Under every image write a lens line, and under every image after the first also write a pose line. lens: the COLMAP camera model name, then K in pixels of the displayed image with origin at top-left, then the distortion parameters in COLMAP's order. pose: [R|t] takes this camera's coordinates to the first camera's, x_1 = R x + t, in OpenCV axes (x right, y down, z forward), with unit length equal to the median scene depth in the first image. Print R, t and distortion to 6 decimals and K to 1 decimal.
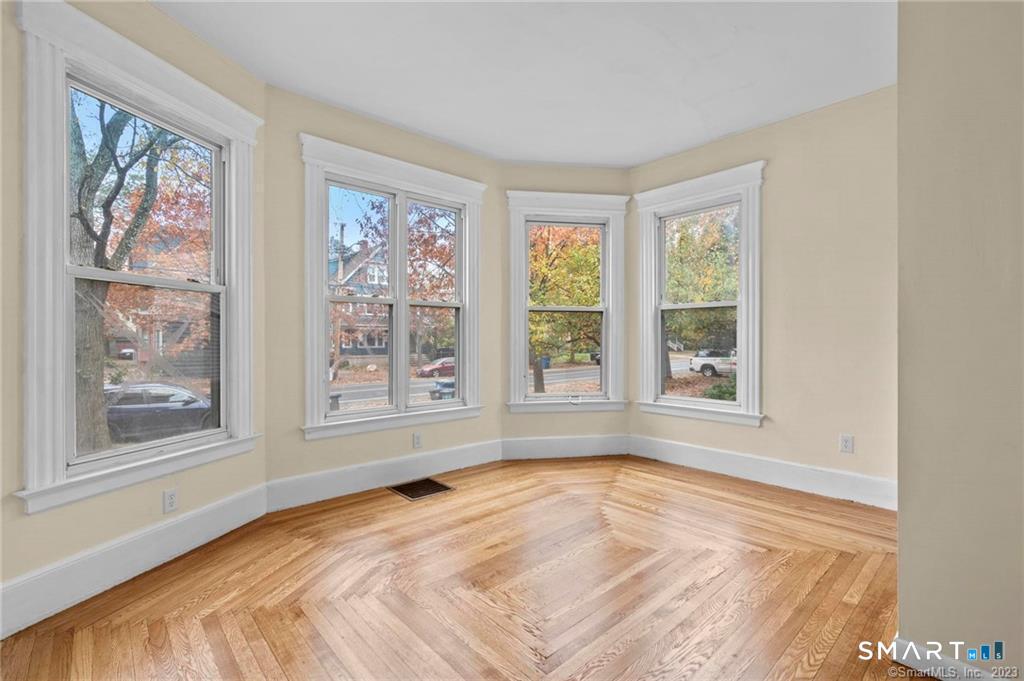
lens RADIAL K [[462.6, 0, 508.0], [0, 462.6, 339.0], [0, 0, 1]] dist [-0.003800, 0.000966]
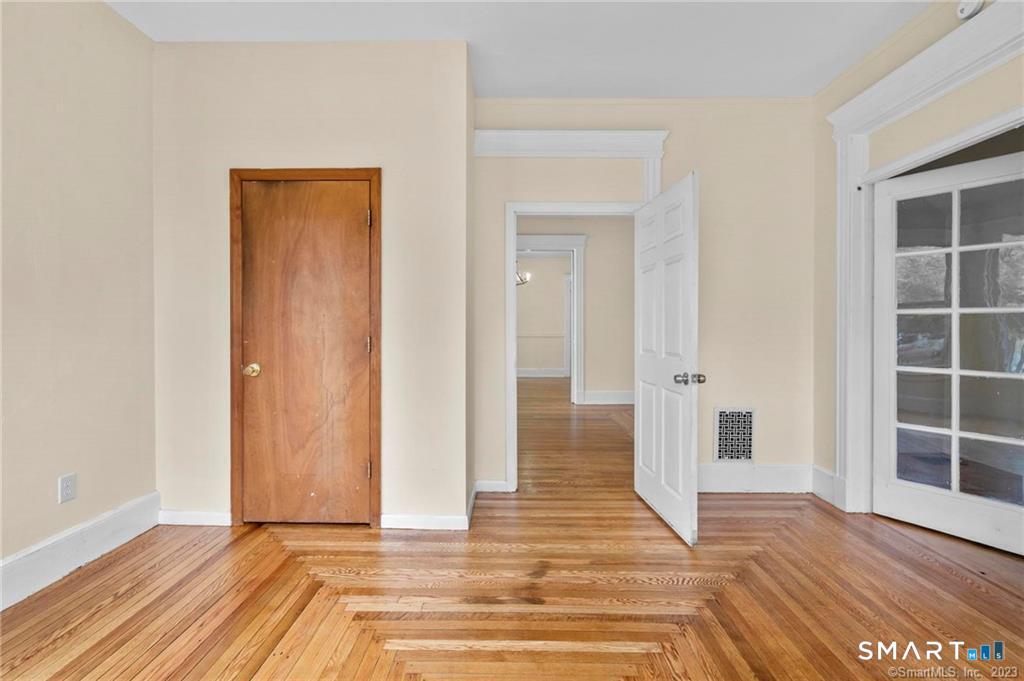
lens RADIAL K [[461.9, 0, 506.2], [0, 461.9, 331.7], [0, 0, 1]] dist [-0.001338, 0.000465]
pose [[-0.733917, -0.000939, 0.679238, -0.146825], [0.000402, 0.999998, 0.001817, -0.000491], [-0.679239, 0.001607, -0.733916, 0.850189]]
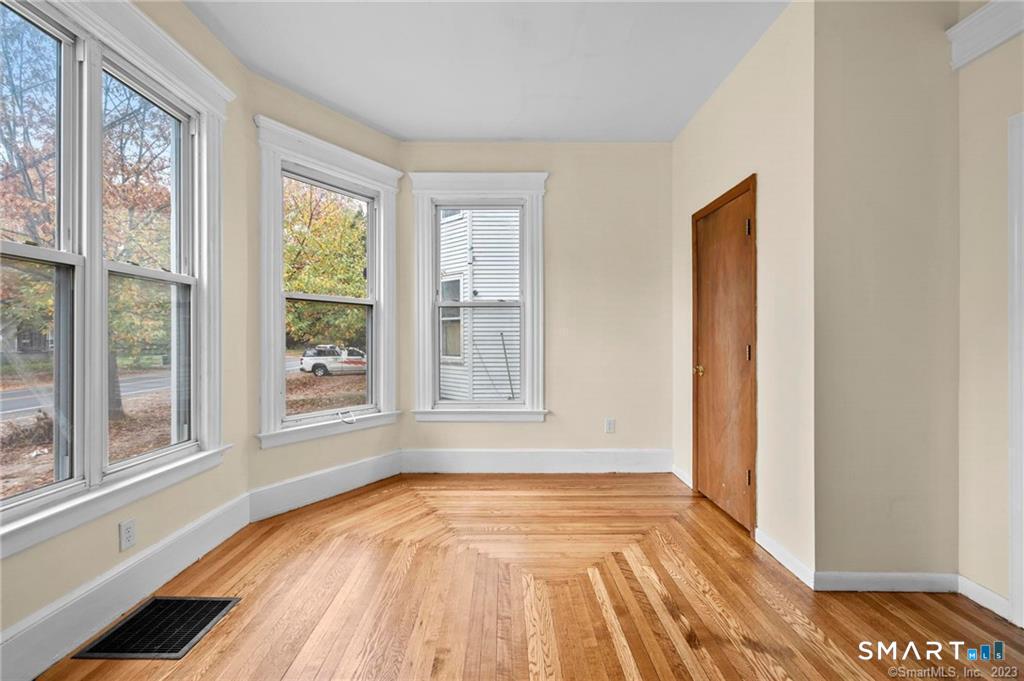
lens RADIAL K [[462.6, 0, 508.0], [0, 462.6, 339.0], [0, 0, 1]] dist [-0.003800, 0.000966]
pose [[0.664904, 0.000605, 0.746929, -0.279954], [-0.002211, 0.999997, 0.001158, -0.001262], [-0.746926, -0.002421, 0.664903, 0.317516]]
